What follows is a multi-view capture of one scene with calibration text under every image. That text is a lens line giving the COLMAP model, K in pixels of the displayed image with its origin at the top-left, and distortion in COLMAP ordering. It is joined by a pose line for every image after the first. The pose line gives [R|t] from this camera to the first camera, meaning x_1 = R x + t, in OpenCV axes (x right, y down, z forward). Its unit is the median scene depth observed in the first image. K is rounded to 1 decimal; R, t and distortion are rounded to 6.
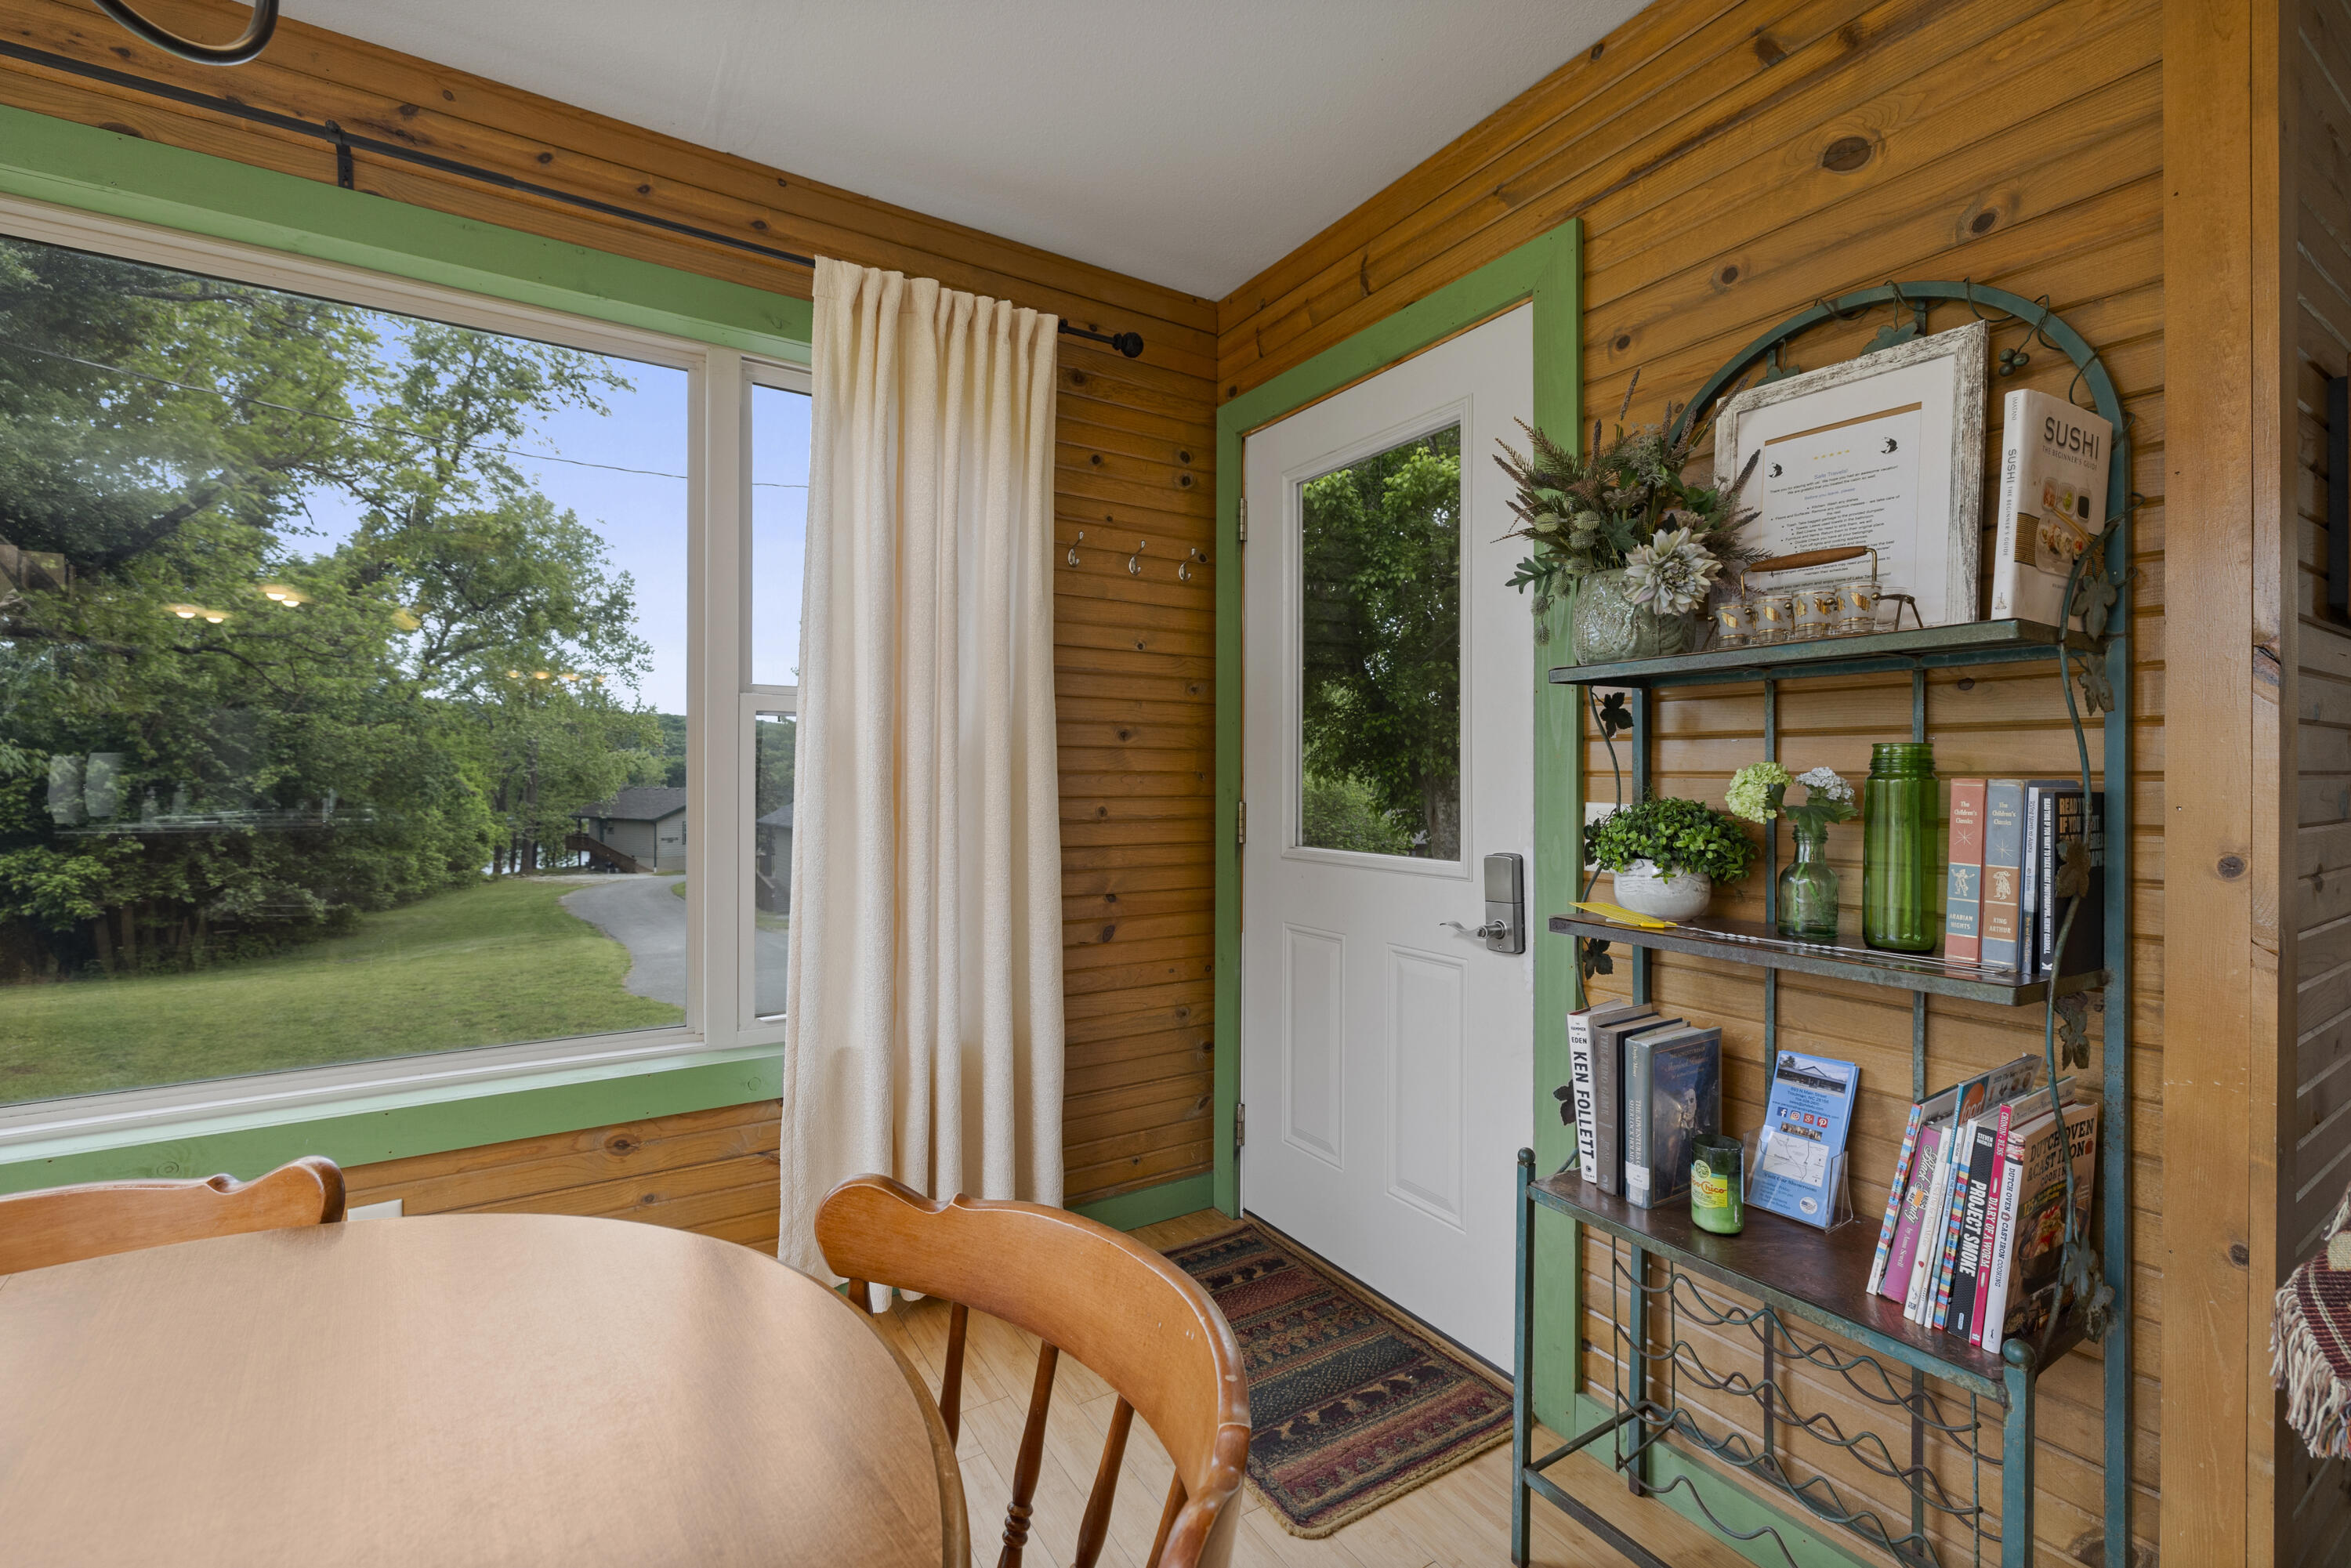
lens RADIAL K [[1004.9, 0, 1181.6], [0, 1004.9, 779.8], [0, 0, 1]] dist [-0.000757, -0.000361]
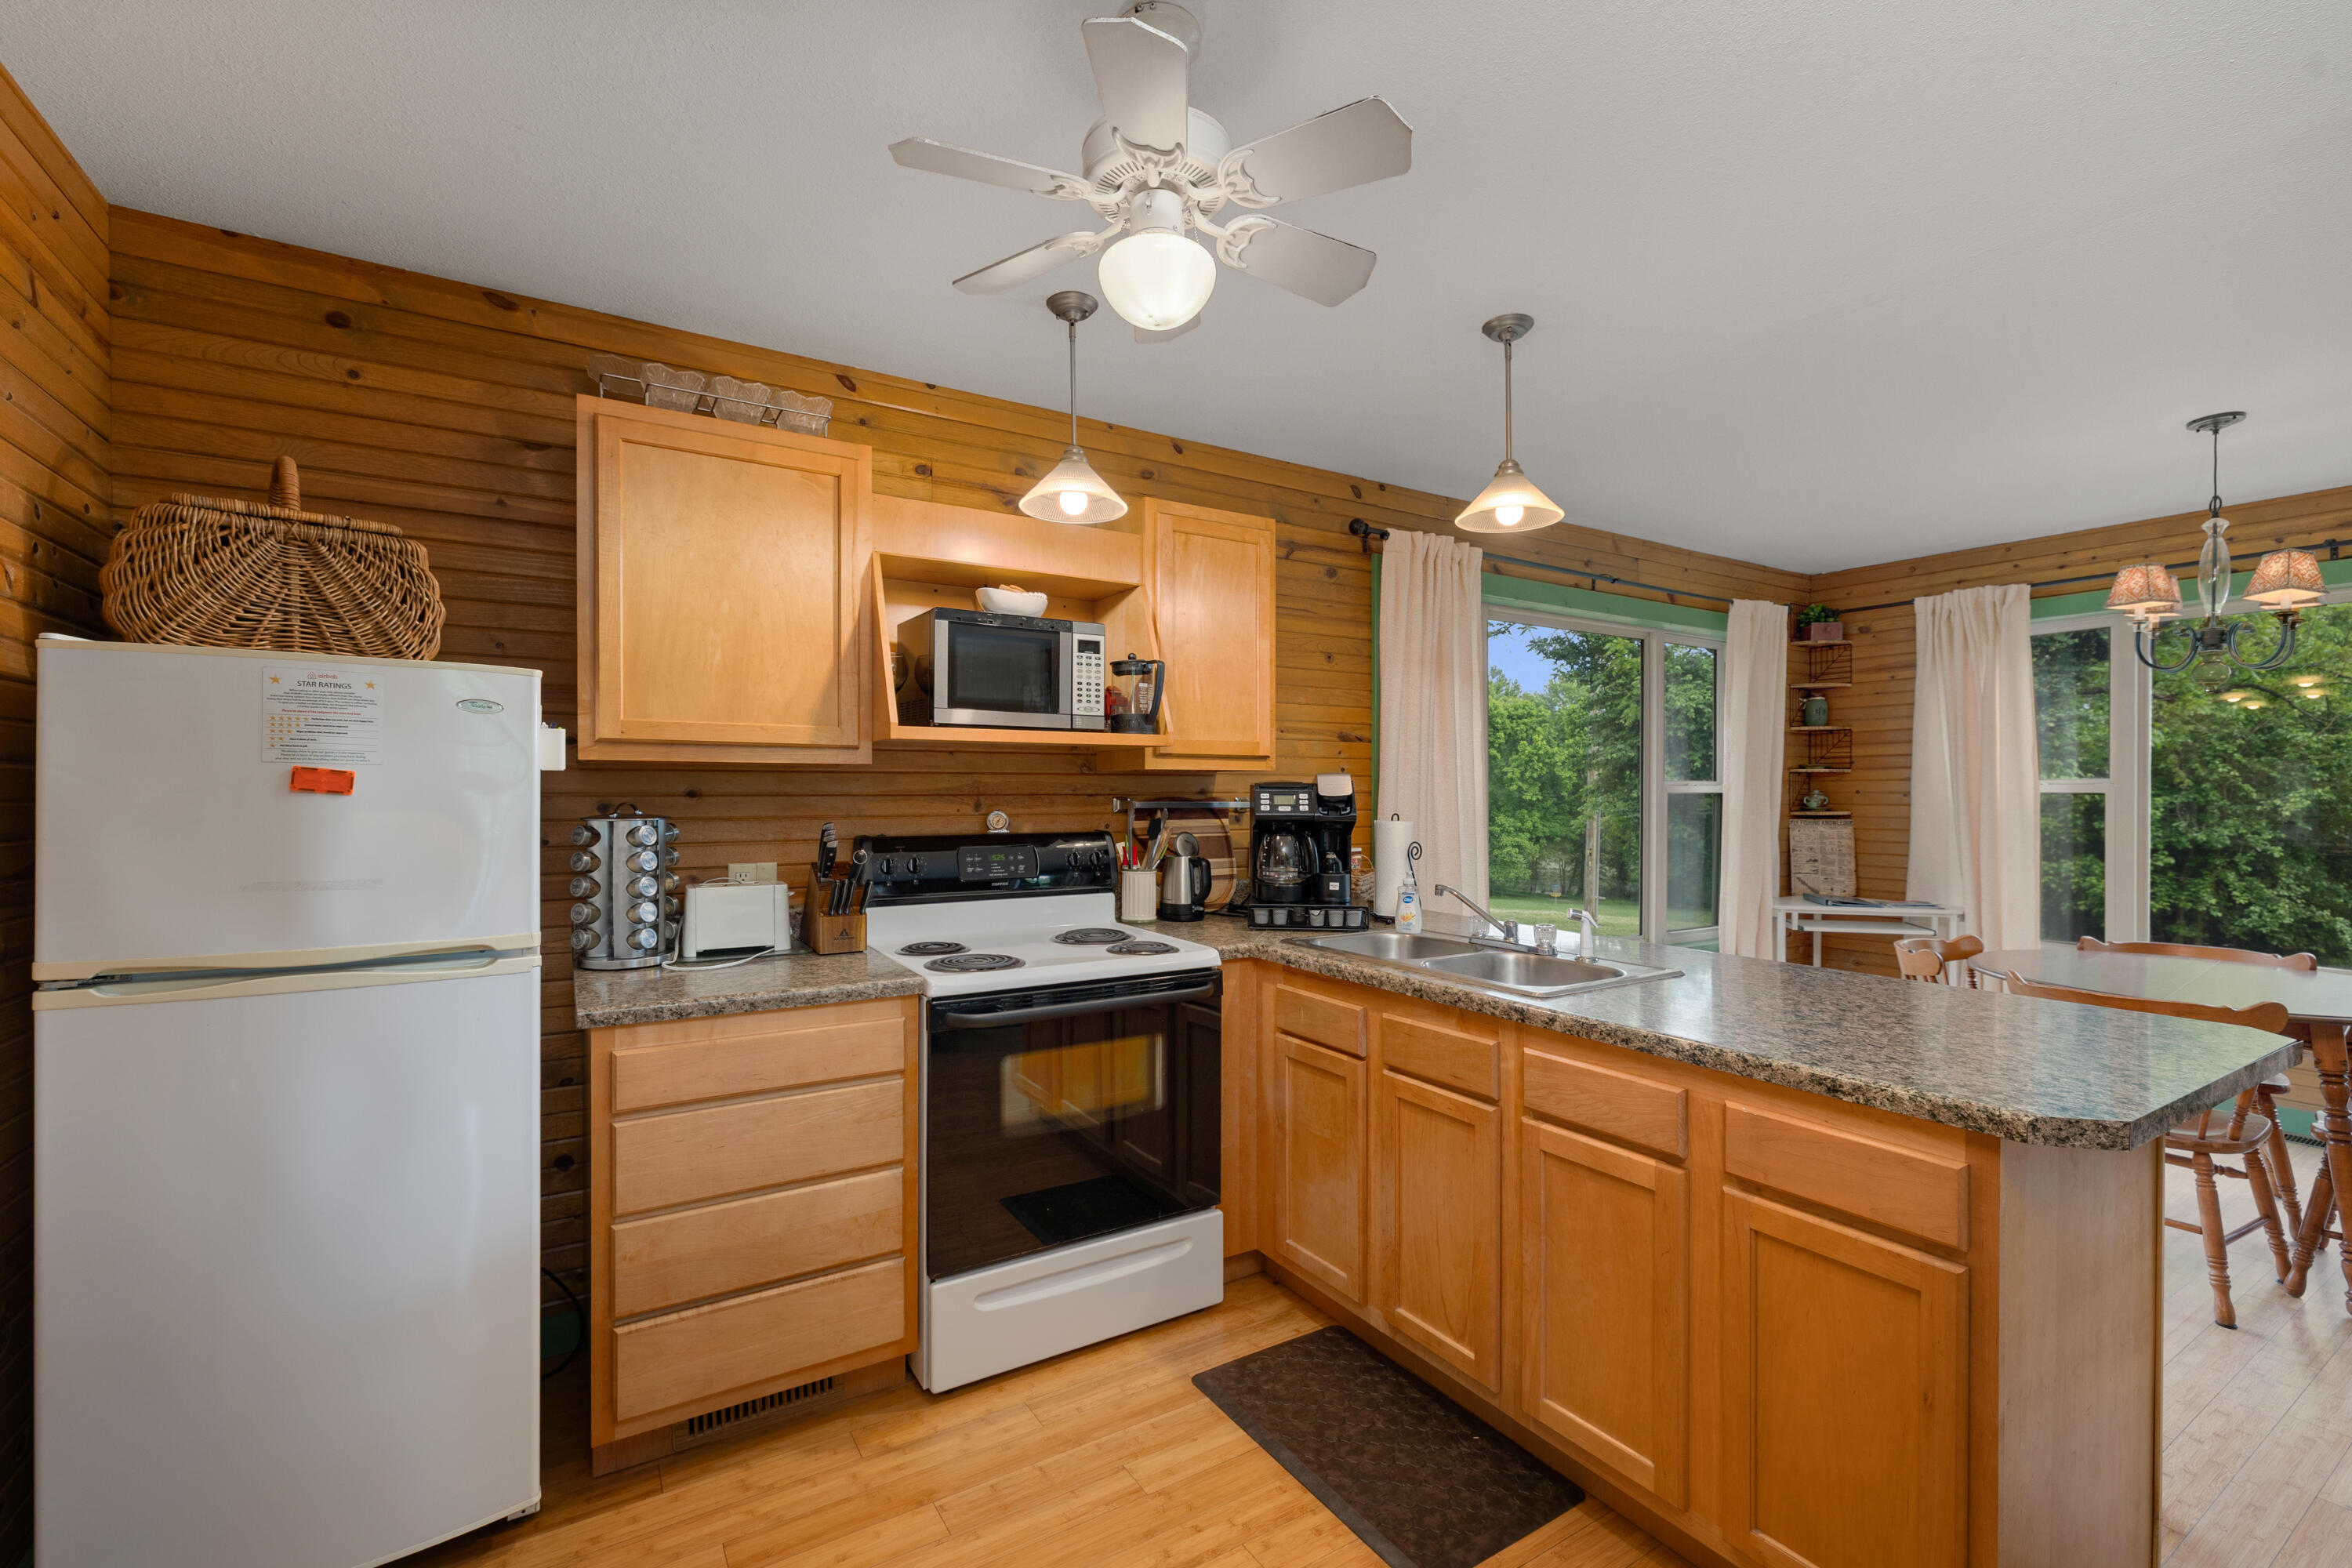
lens RADIAL K [[1005.3, 0, 1174.1], [0, 1005.3, 796.2], [0, 0, 1]] dist [-0.000757, -0.000361]
pose [[-0.011674, 0.001205, -0.999931, 0.100672], [-0.006317, 0.999979, 0.001279, -0.000944], [0.999912, 0.006331, -0.011666, -0.104645]]
